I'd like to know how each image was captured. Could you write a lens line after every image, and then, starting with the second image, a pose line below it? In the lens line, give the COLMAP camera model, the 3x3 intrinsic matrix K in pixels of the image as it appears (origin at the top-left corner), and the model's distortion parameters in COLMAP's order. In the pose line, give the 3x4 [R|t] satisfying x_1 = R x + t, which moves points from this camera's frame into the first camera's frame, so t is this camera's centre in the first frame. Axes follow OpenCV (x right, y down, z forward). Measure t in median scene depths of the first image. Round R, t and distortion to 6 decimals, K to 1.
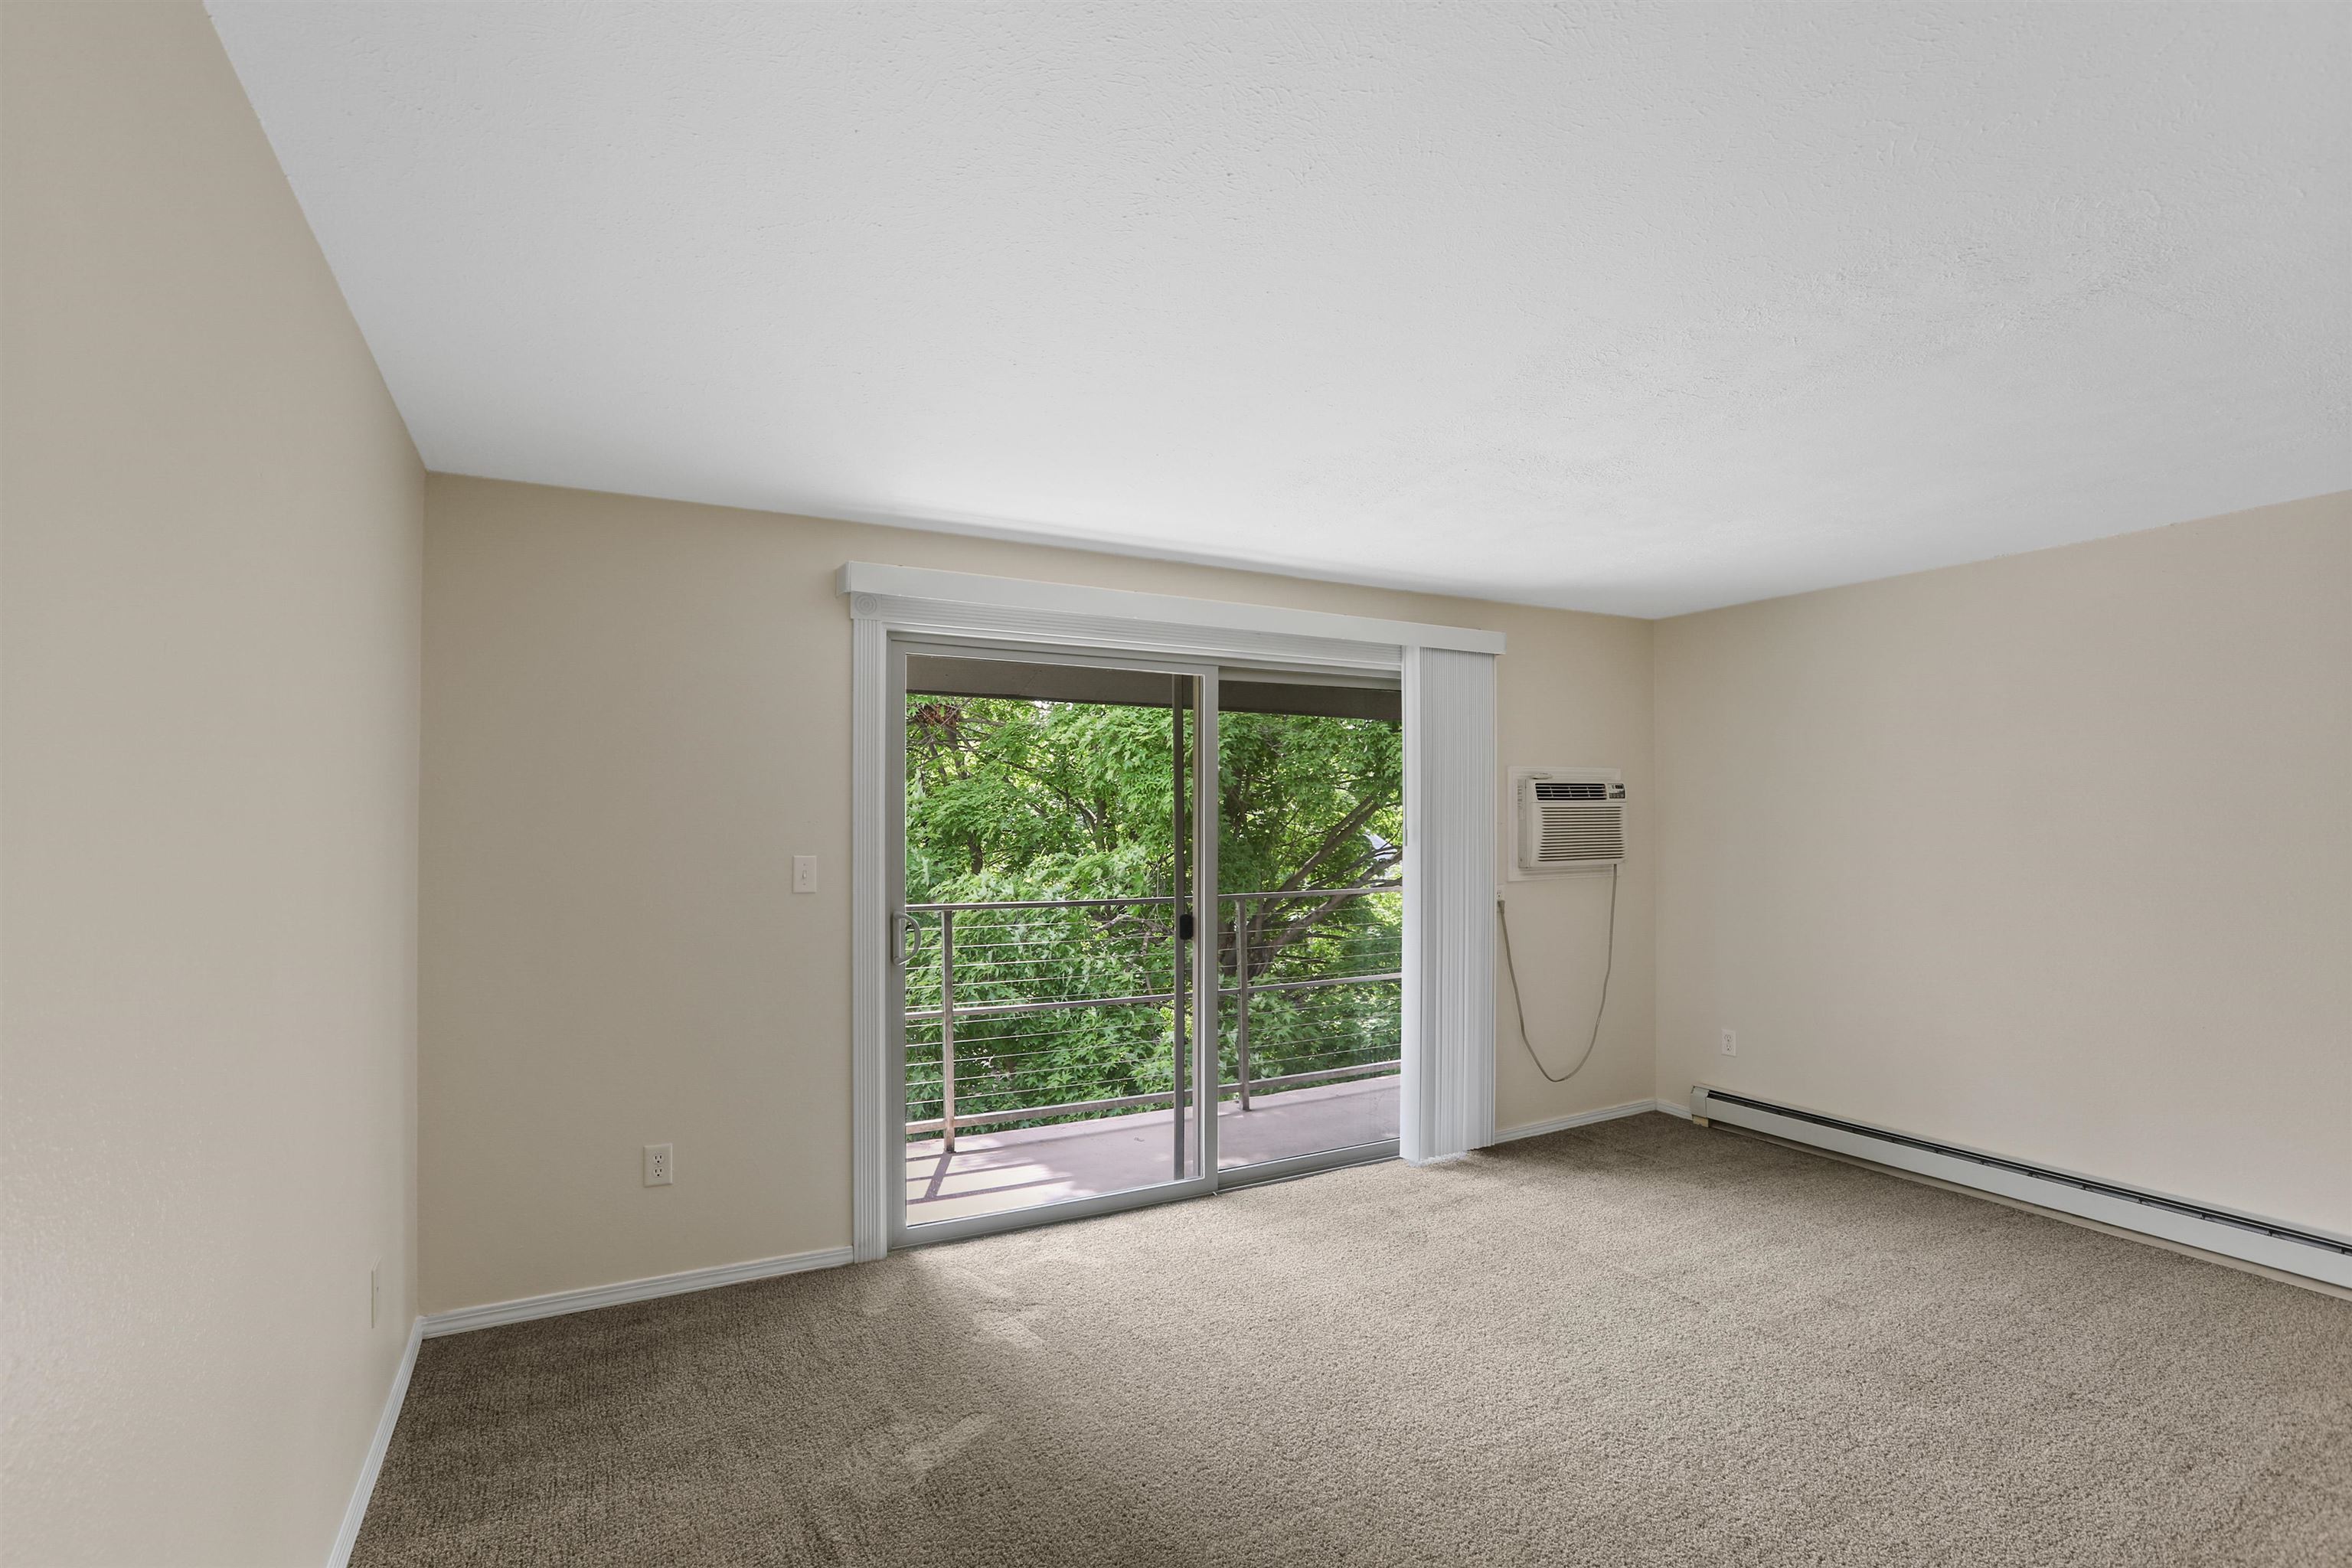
lens RADIAL K [[1087.5, 0, 1172.3], [0, 1087.5, 794.7], [0, 0, 1]] dist [-0.029510, 0.013789]
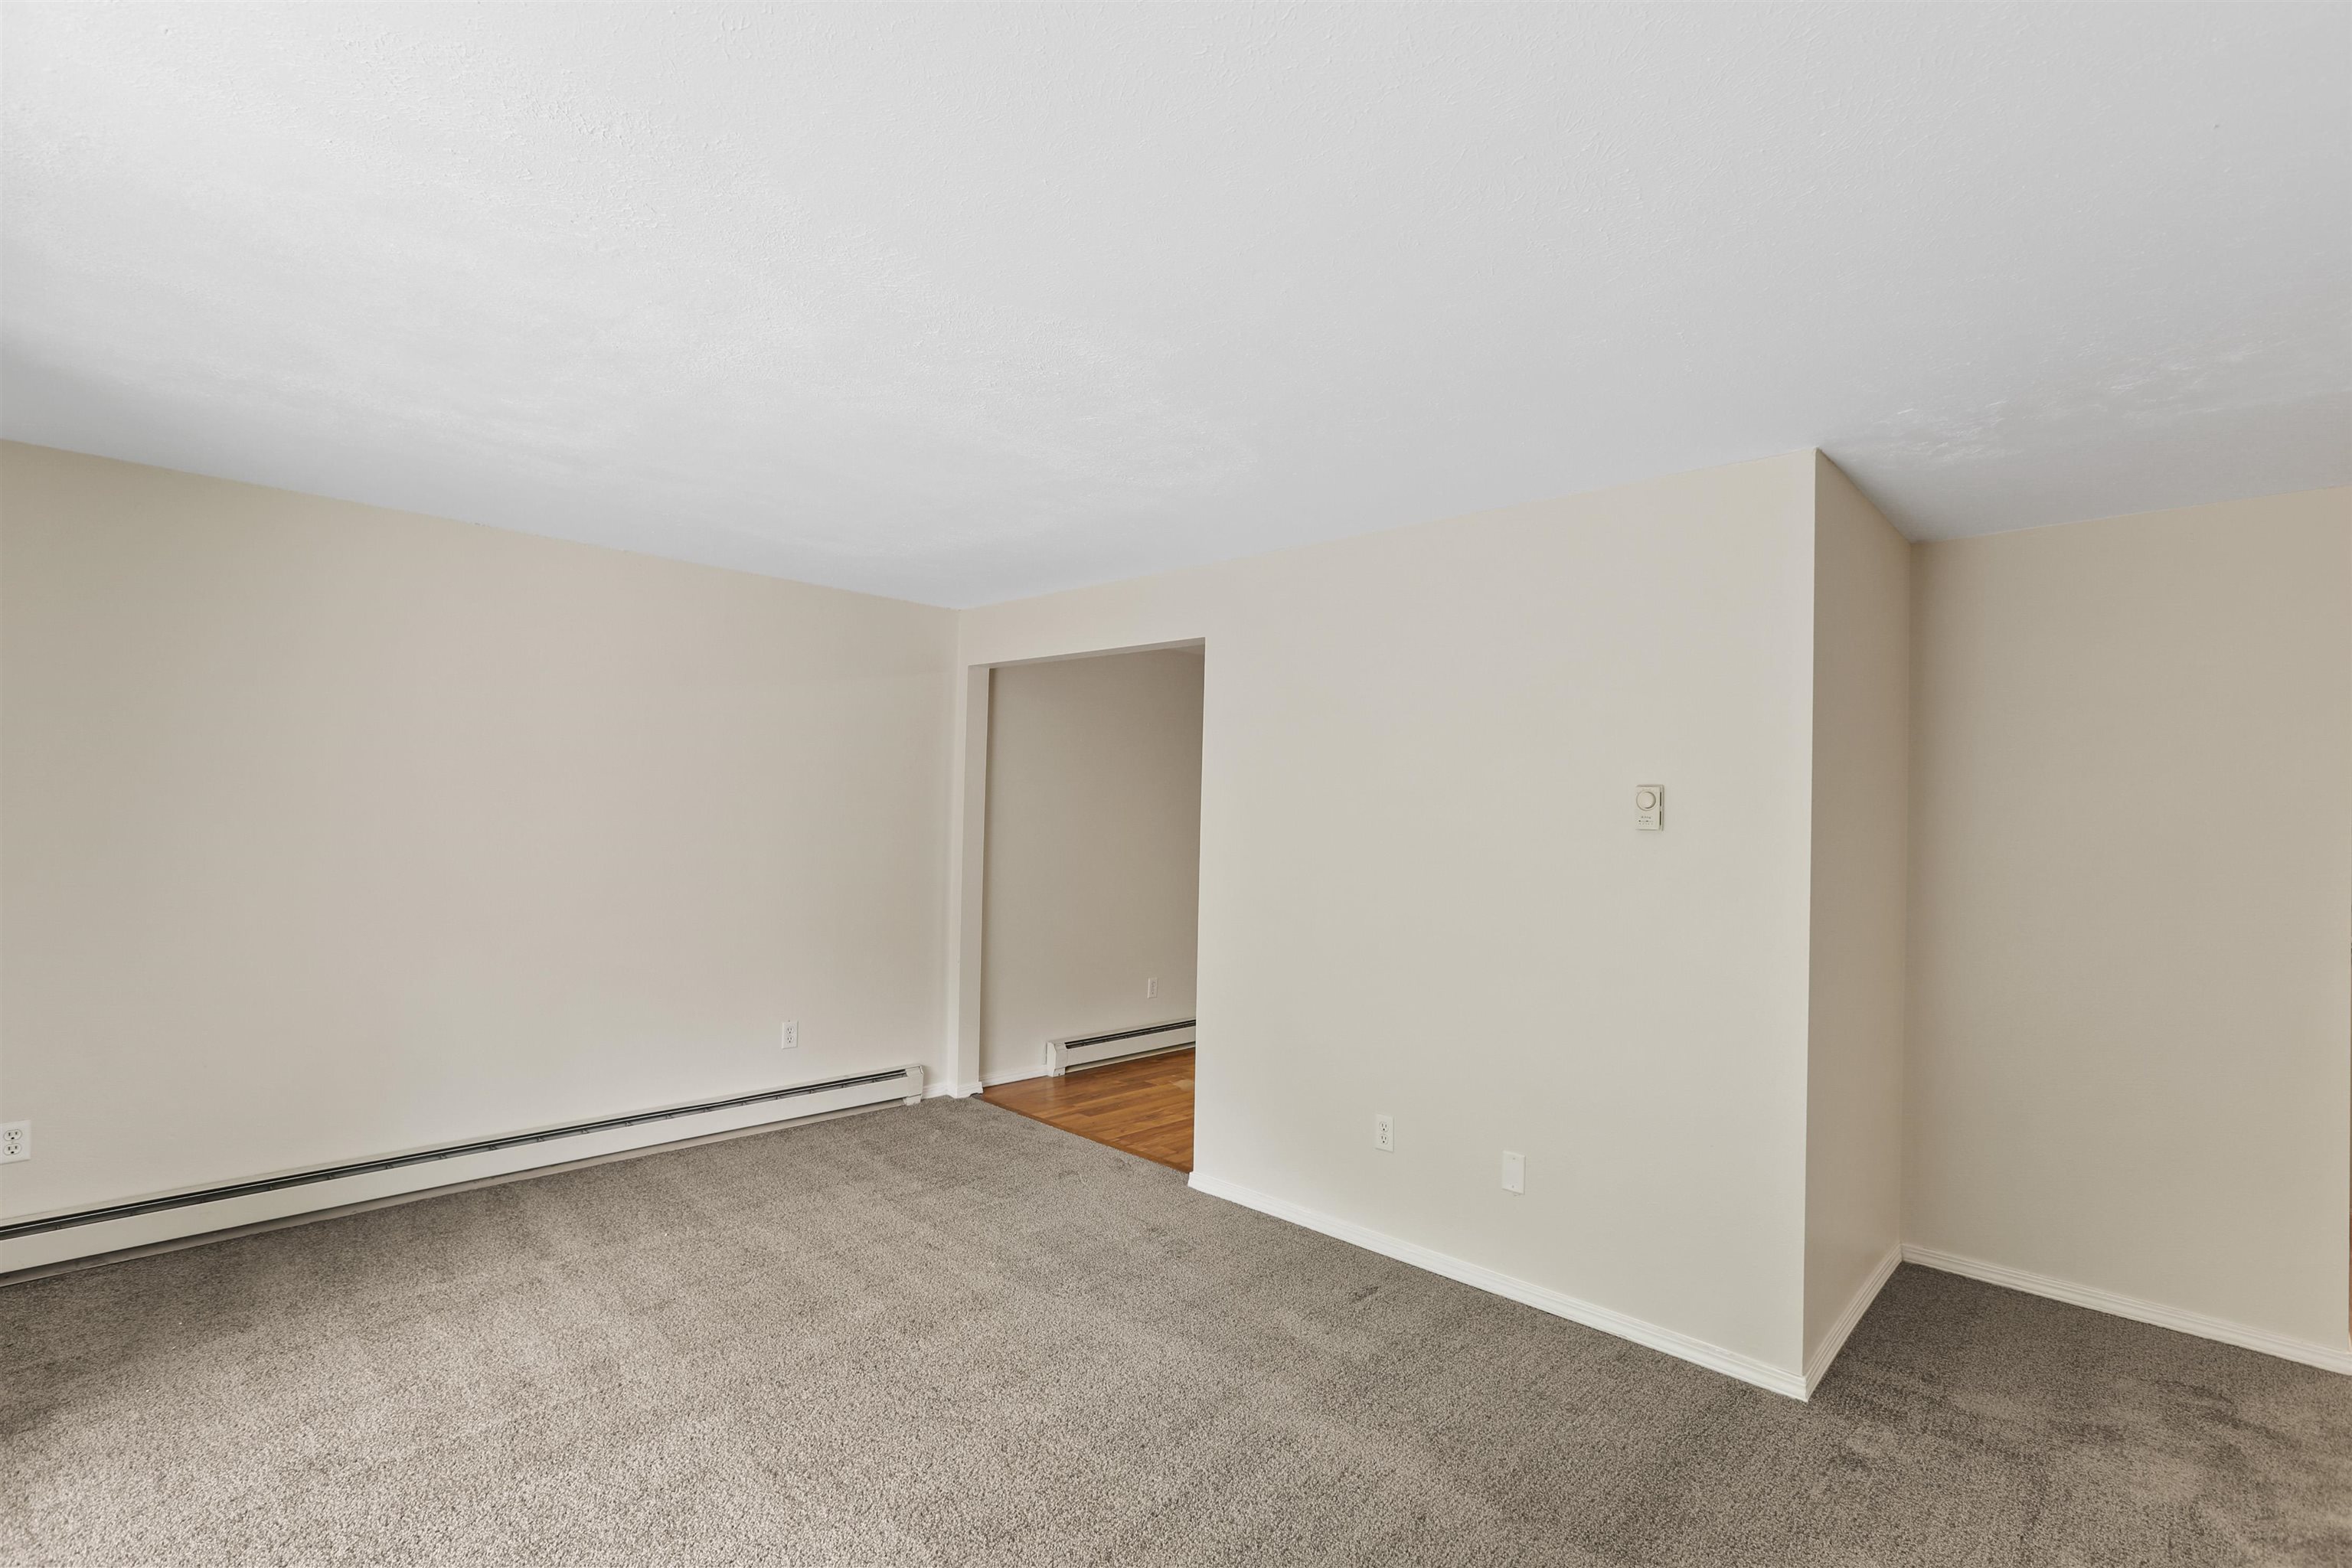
lens RADIAL K [[1087.5, 0, 1173.6], [0, 1087.5, 791.7], [0, 0, 1]] dist [-0.029510, 0.013789]
pose [[-0.291408, 0.010671, 0.956539, -0.330136], [-0.038712, 0.998987, -0.022938, 0.023792], [-0.955815, -0.043713, -0.290699, 0.691611]]
